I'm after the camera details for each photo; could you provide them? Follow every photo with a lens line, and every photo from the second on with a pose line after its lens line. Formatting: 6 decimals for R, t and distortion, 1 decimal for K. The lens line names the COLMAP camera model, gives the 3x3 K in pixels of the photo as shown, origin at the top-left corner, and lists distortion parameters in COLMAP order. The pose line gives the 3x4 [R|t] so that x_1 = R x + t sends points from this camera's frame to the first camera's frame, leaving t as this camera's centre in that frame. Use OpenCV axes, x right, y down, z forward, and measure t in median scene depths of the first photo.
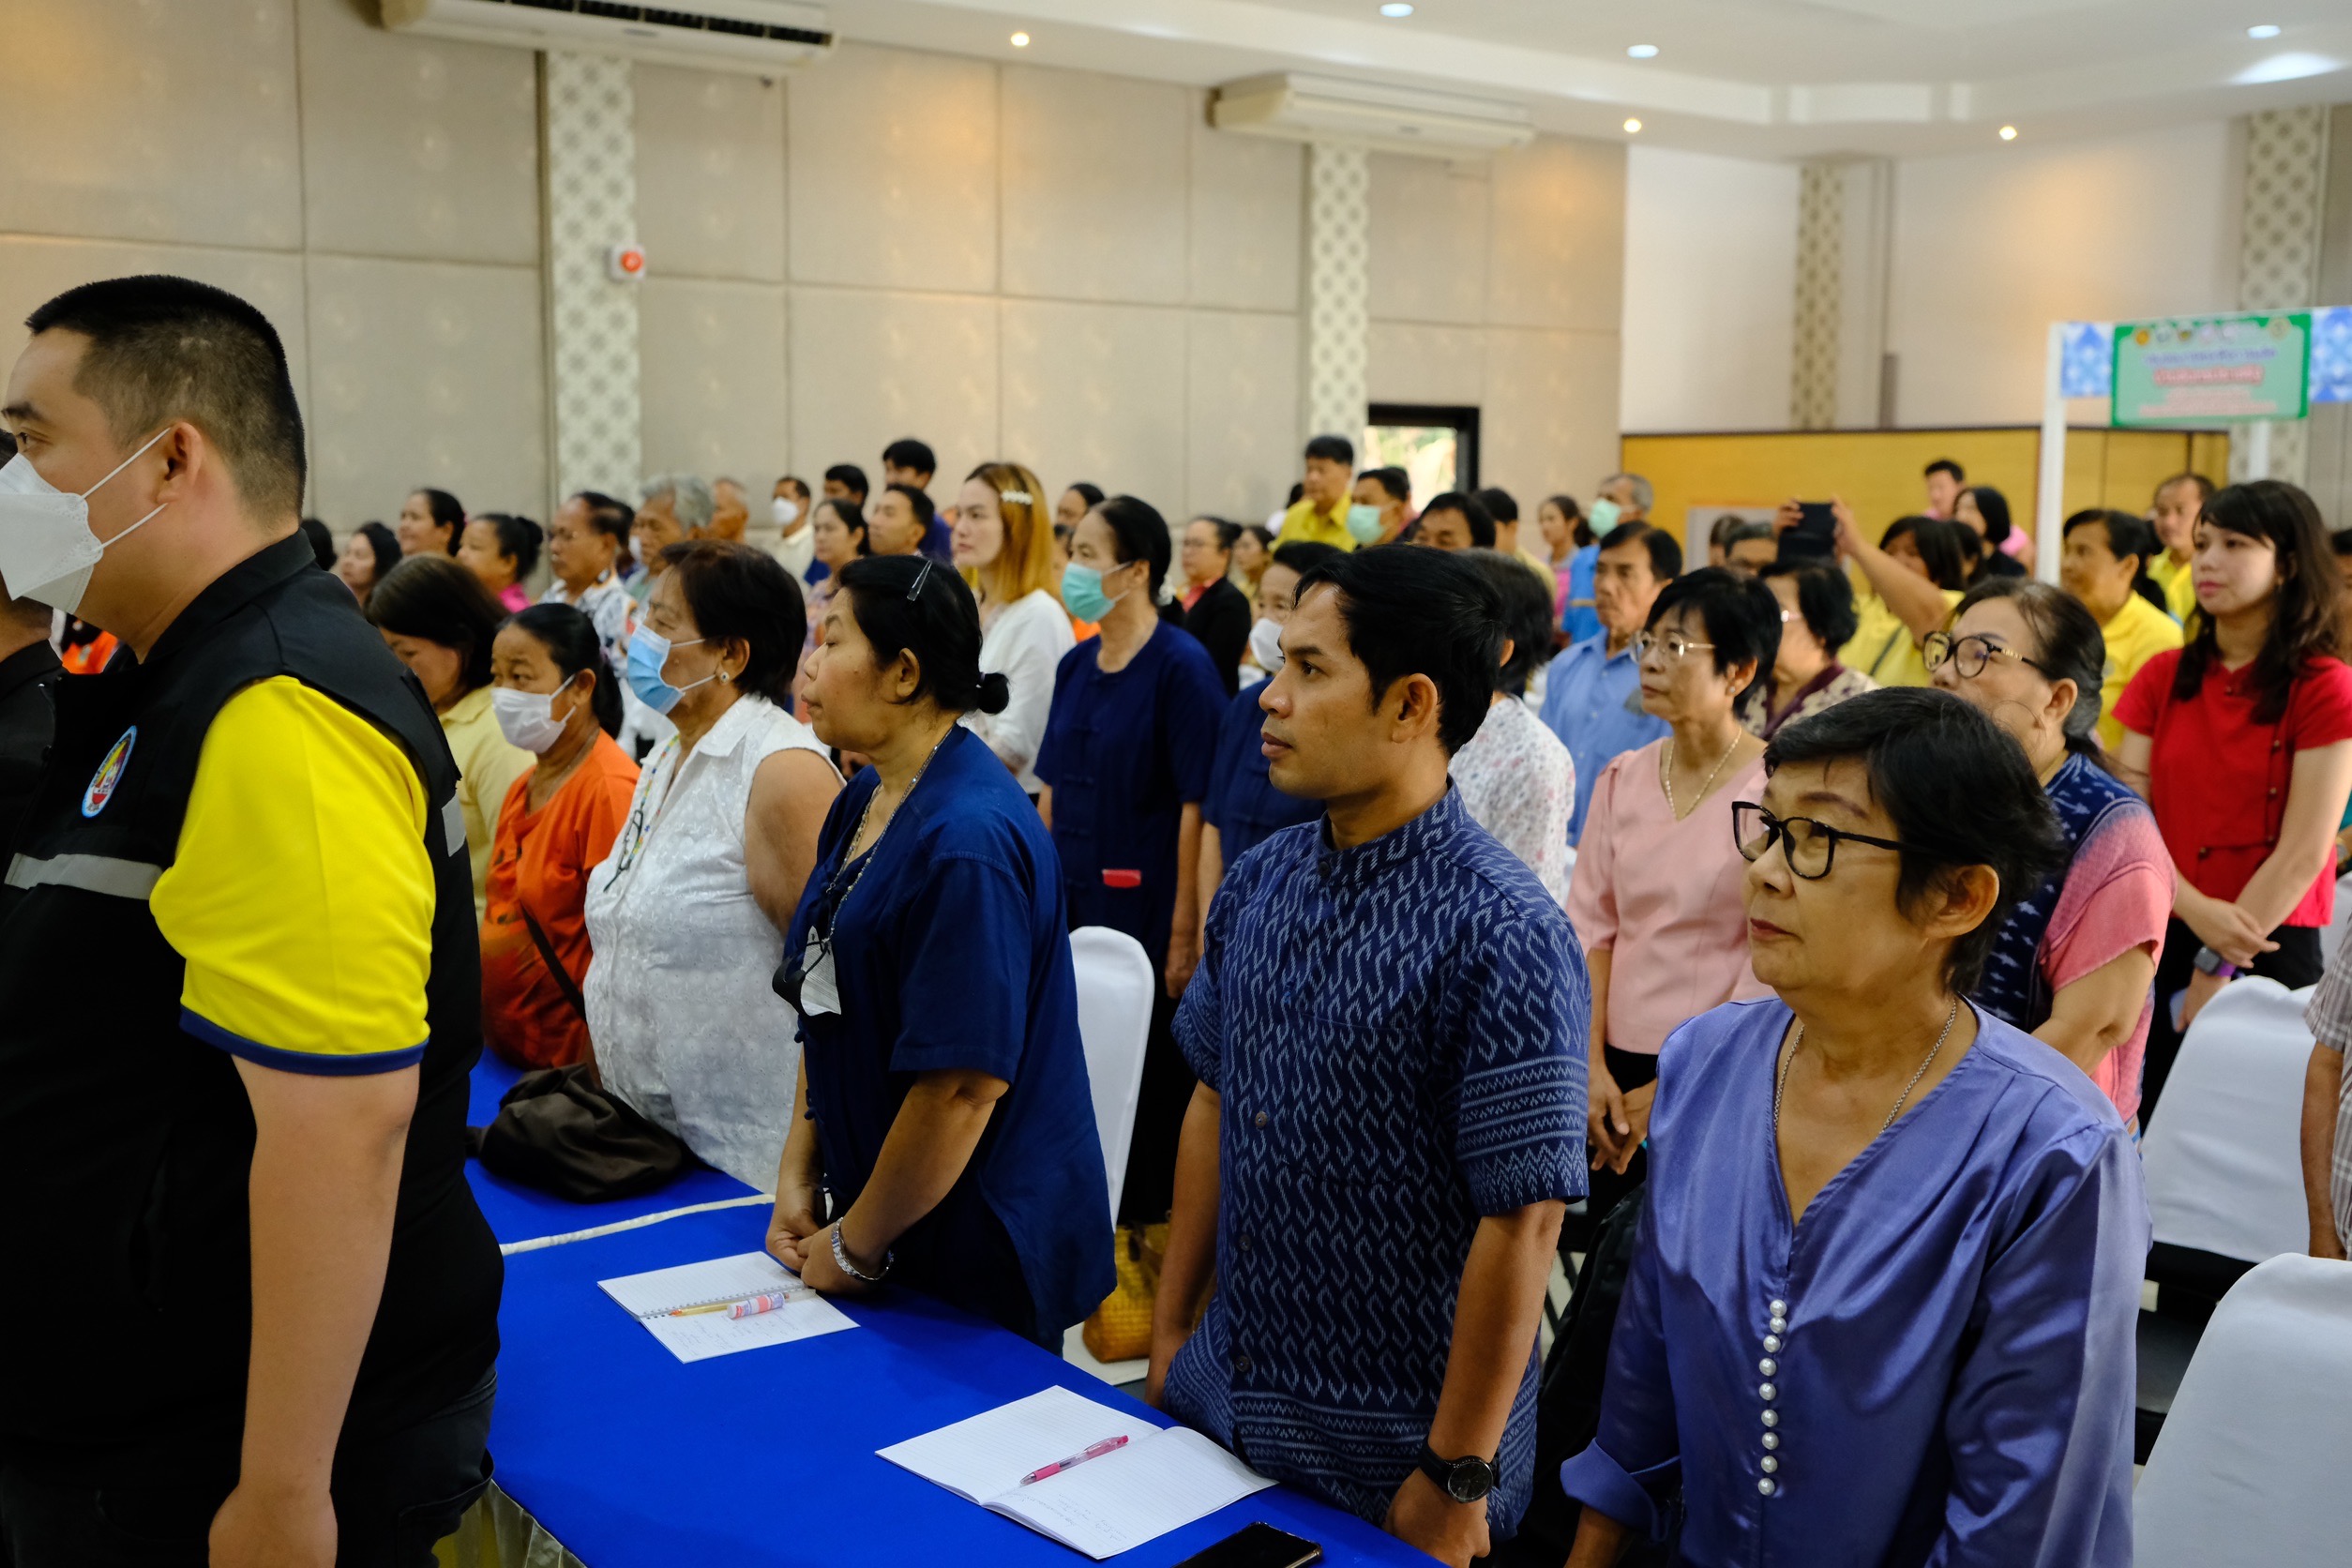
lens RADIAL K [[2308.4, 0, 1186.3], [0, 2308.4, 767.5], [0, 0, 1]] dist [0.005752, 0.000000]
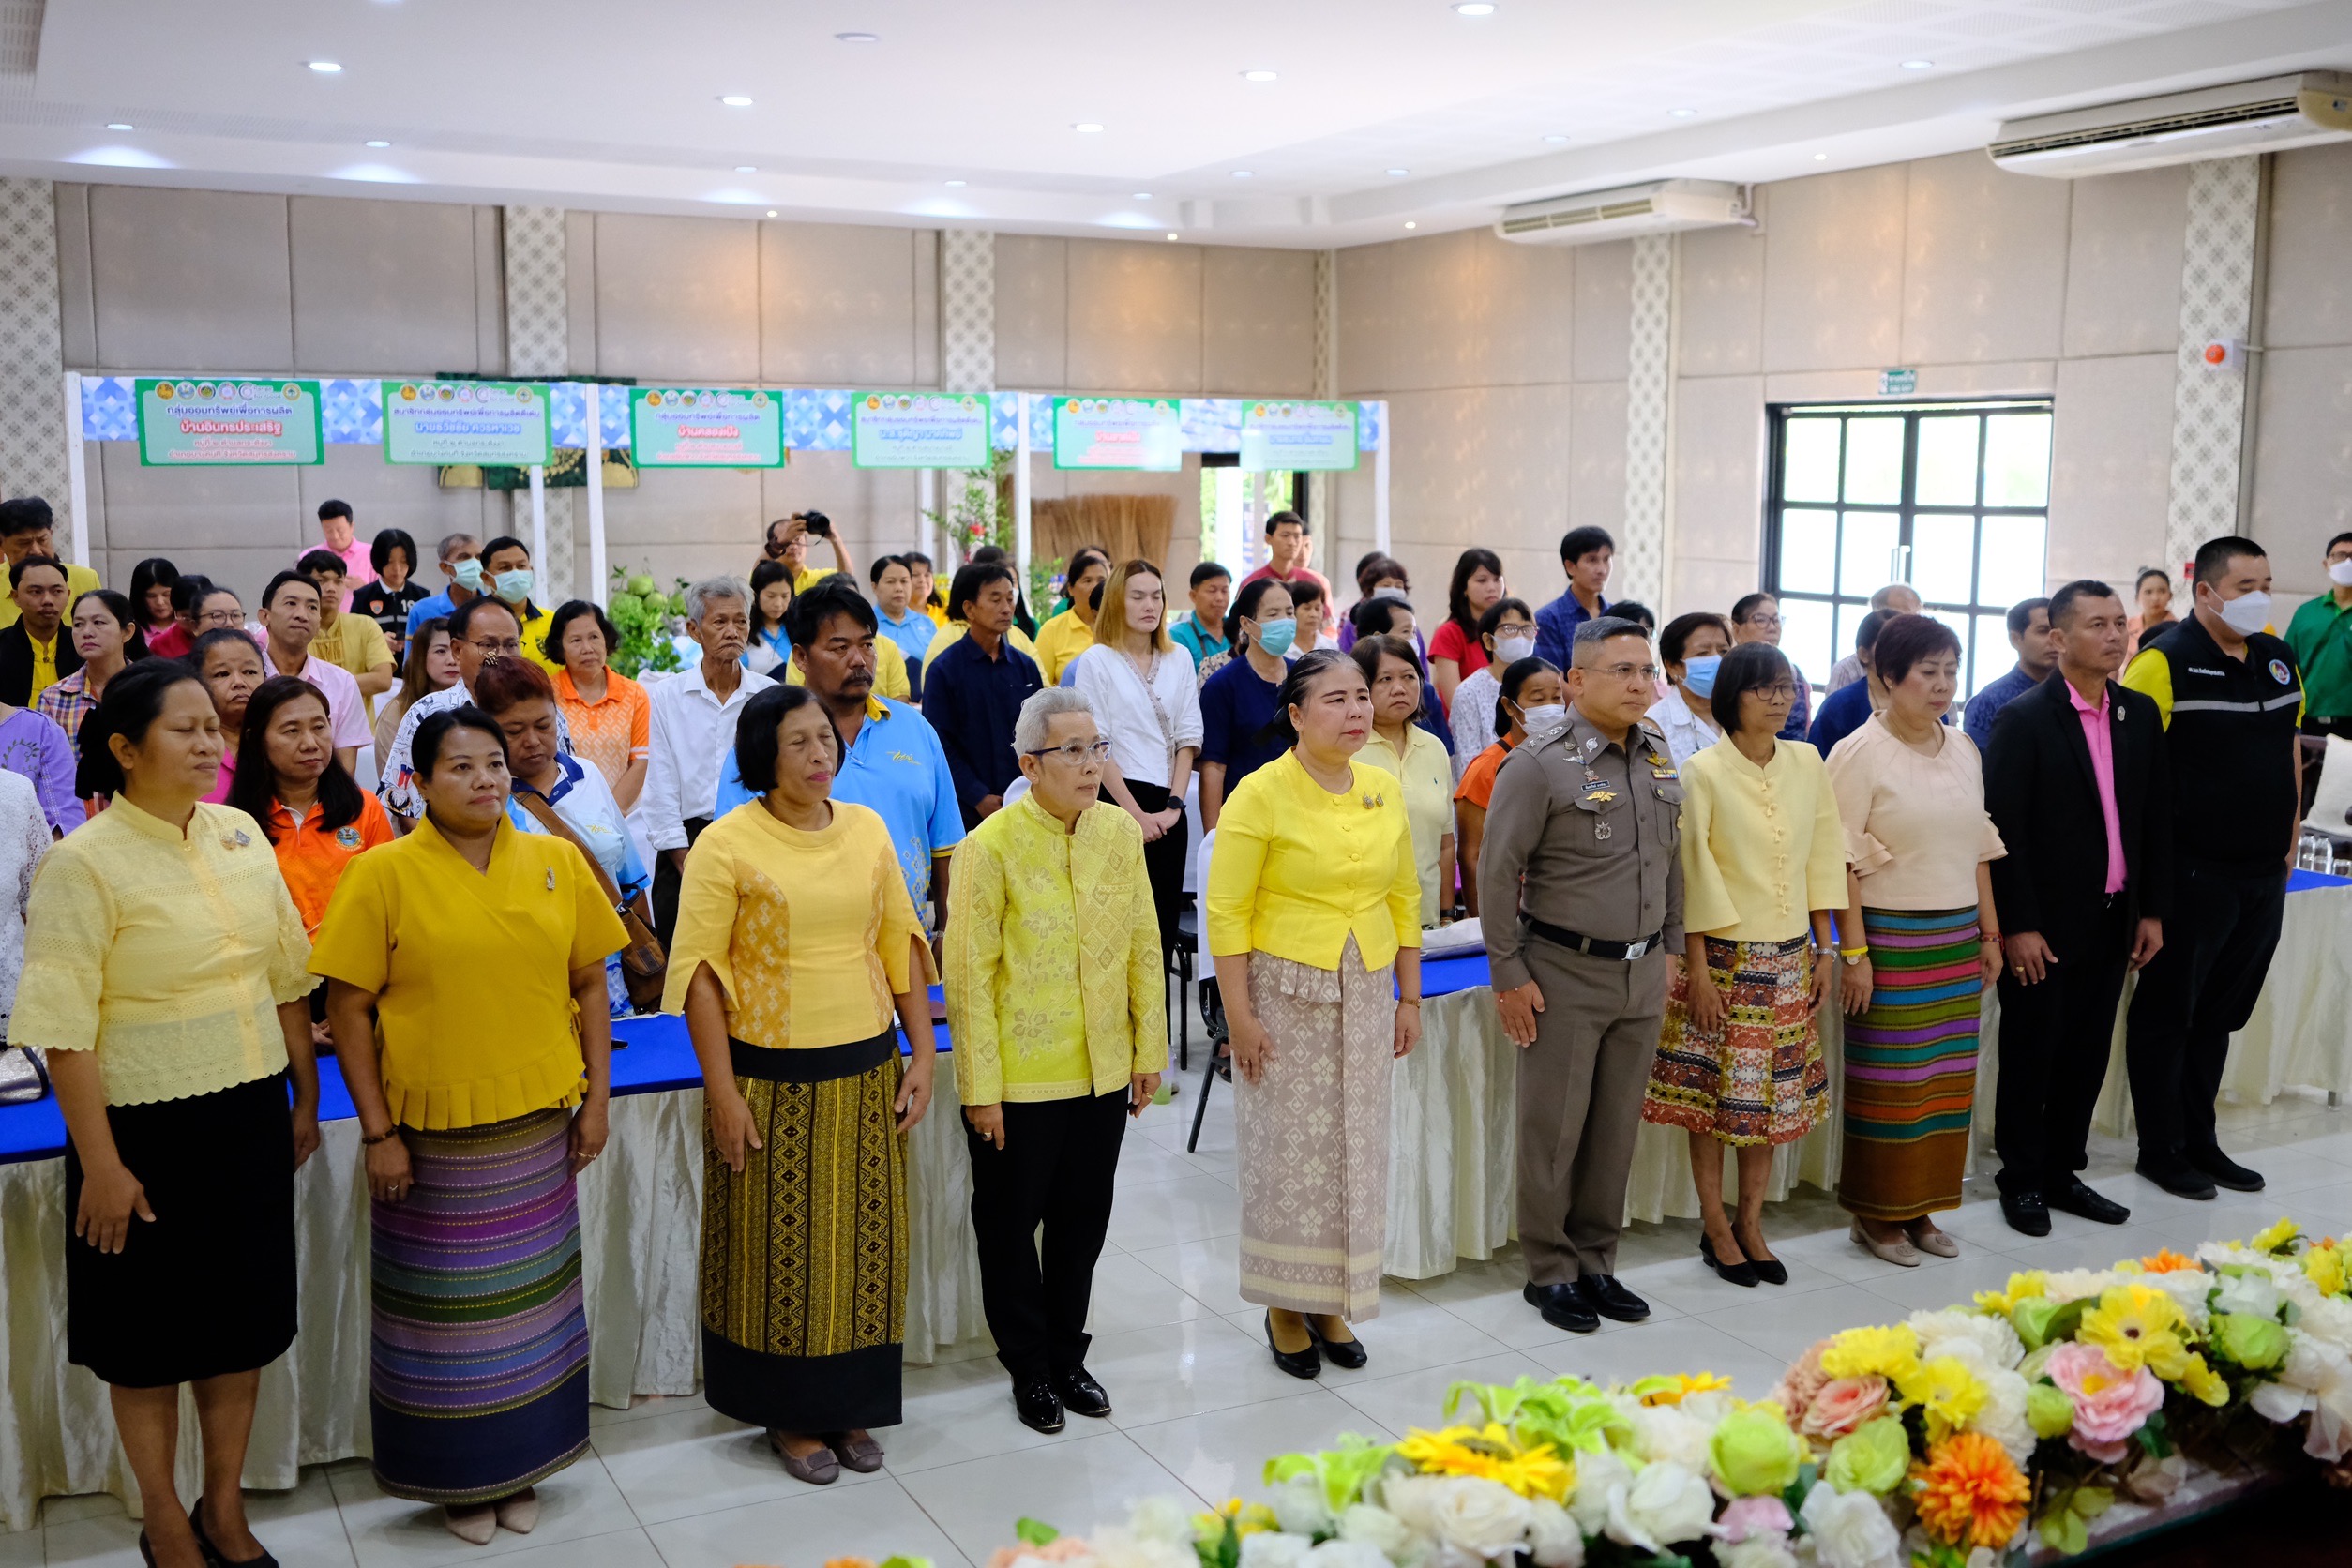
lens RADIAL K [[2308.4, 0, 1178.1], [0, 2308.4, 791.9], [0, 0, 1]] dist [0.005752, 0.000000]
pose [[0.173156, -0.139439, 0.974974, -0.673783], [0.117585, 0.985774, 0.120100, -0.069089], [-0.977850, 0.093846, 0.187088, 0.311519]]
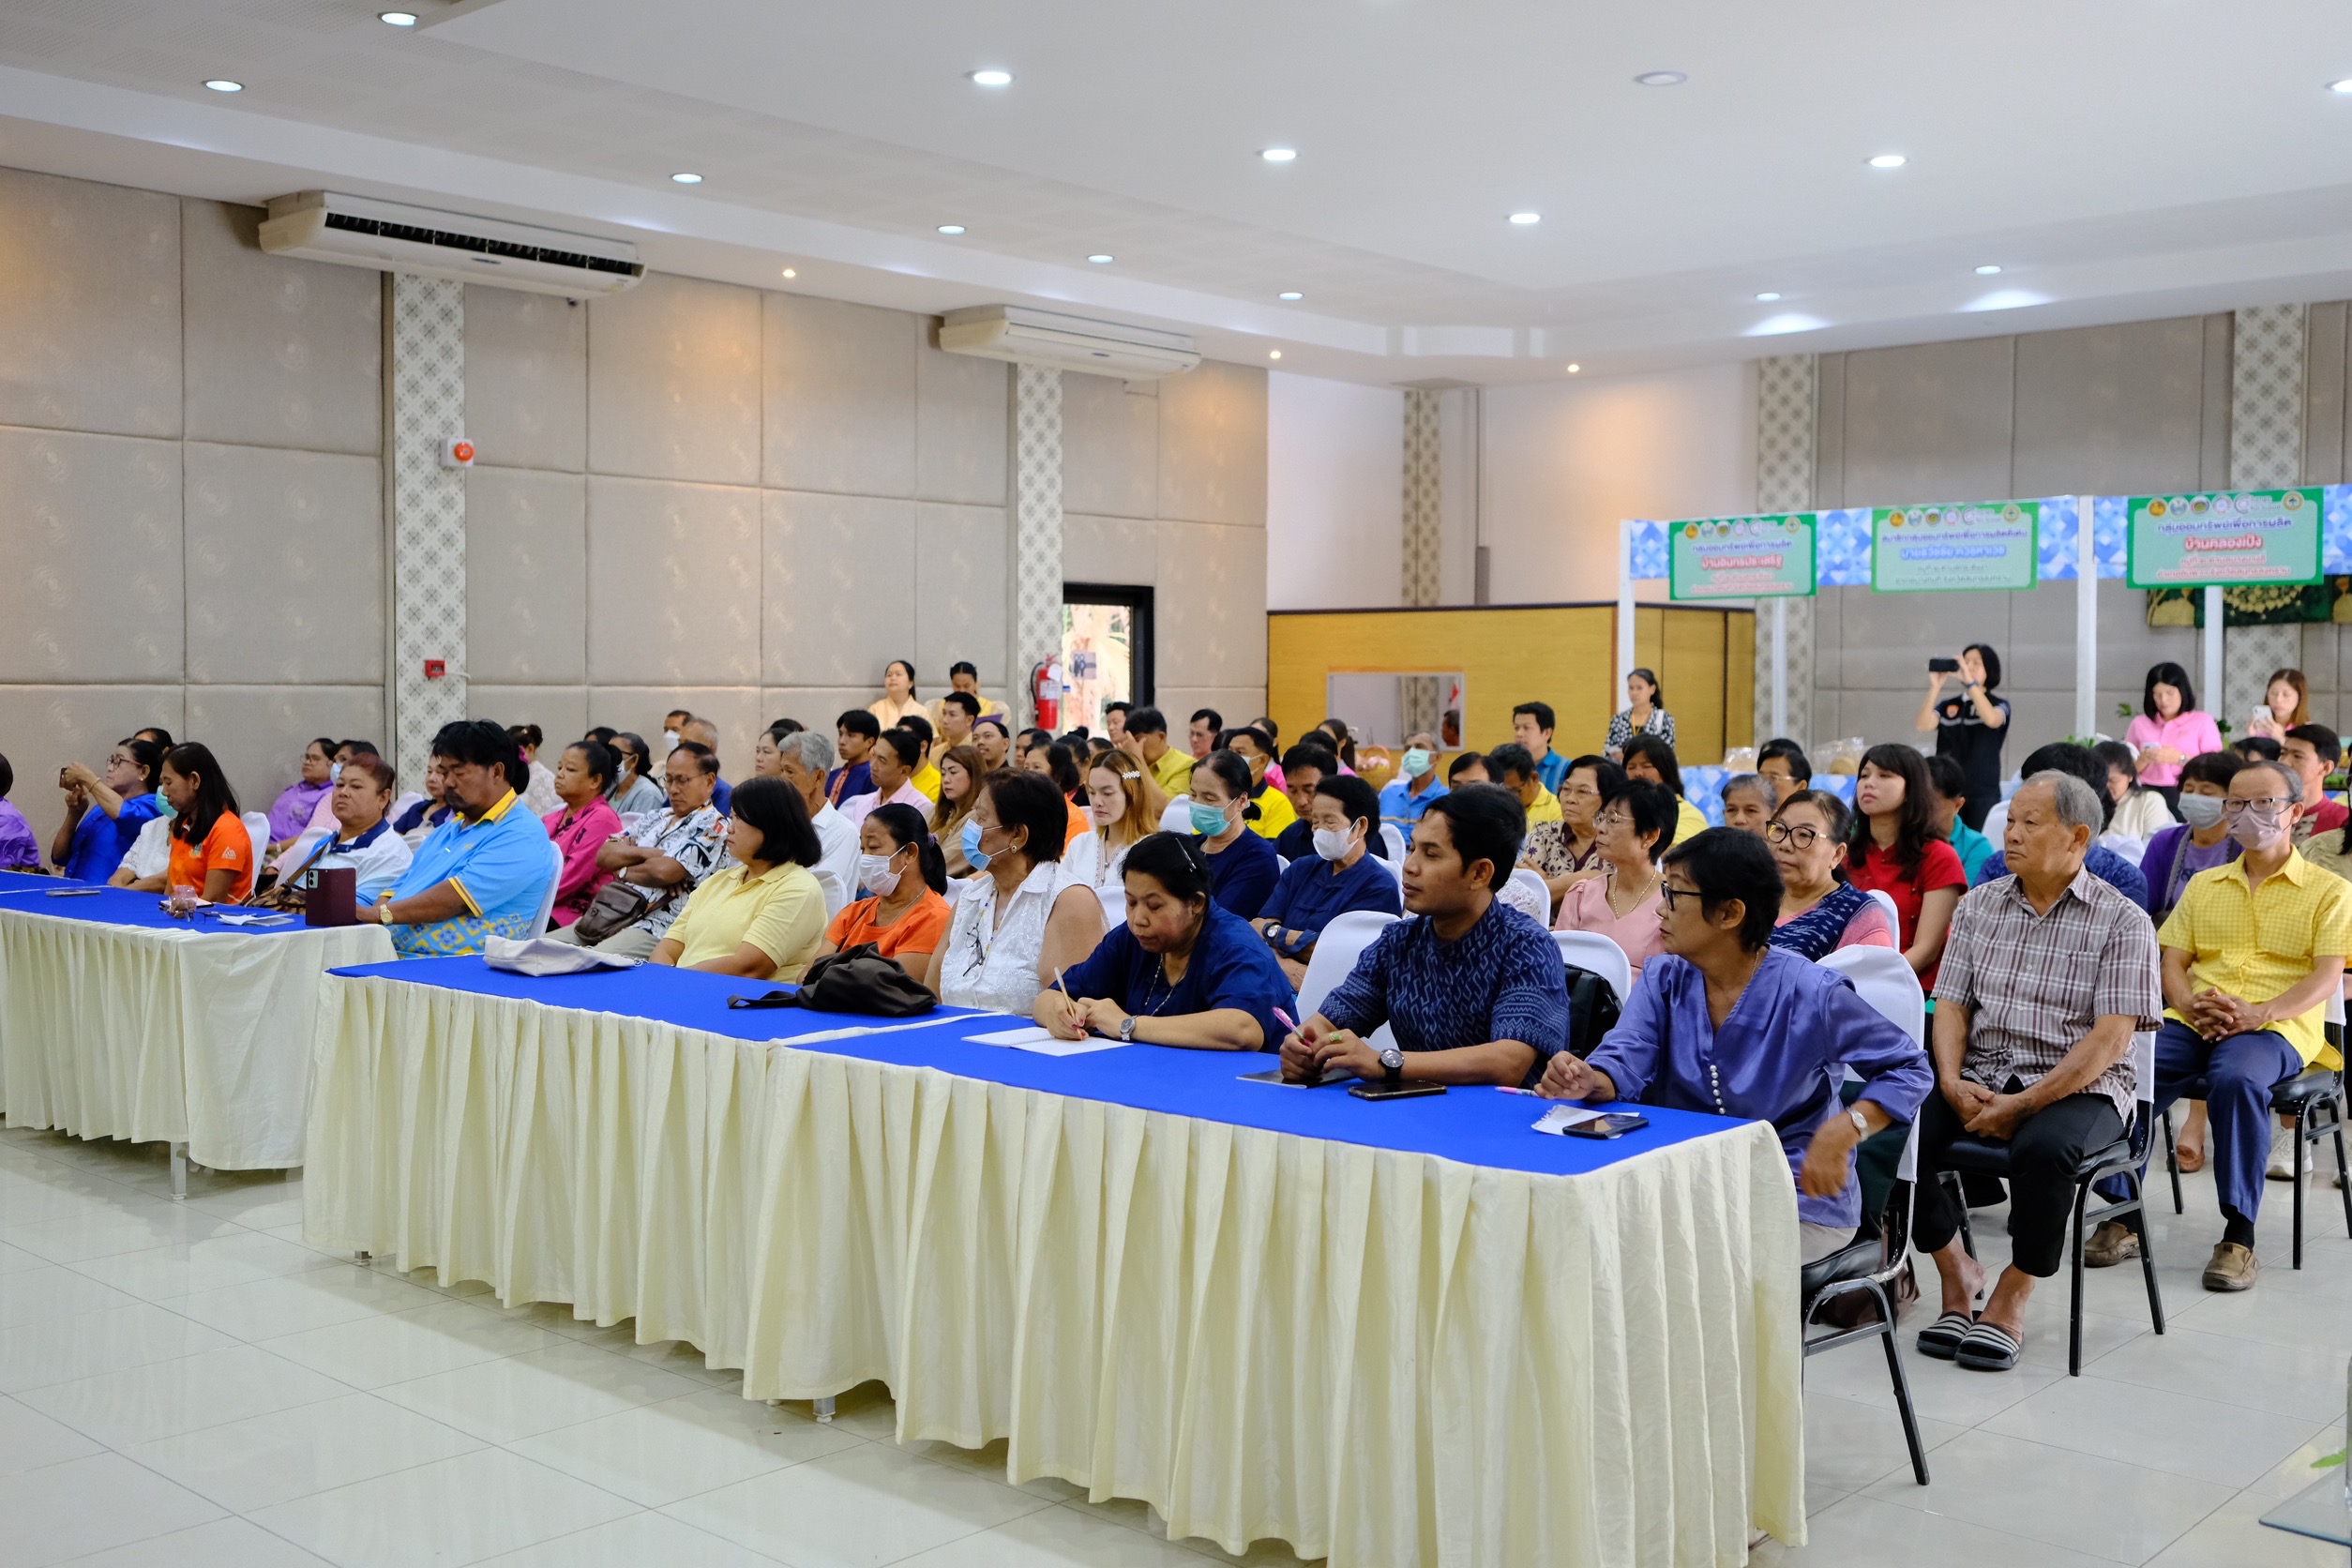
lens RADIAL K [[2308.4, 0, 1184.0], [0, 2308.4, 764.2], [0, 0, 1]] dist [0.005752, 0.000000]
pose [[0.982348, -0.008443, 0.186870, -0.097238], [0.024654, 0.996110, -0.084598, 0.040973], [-0.185428, 0.087712, 0.978735, -0.175592]]
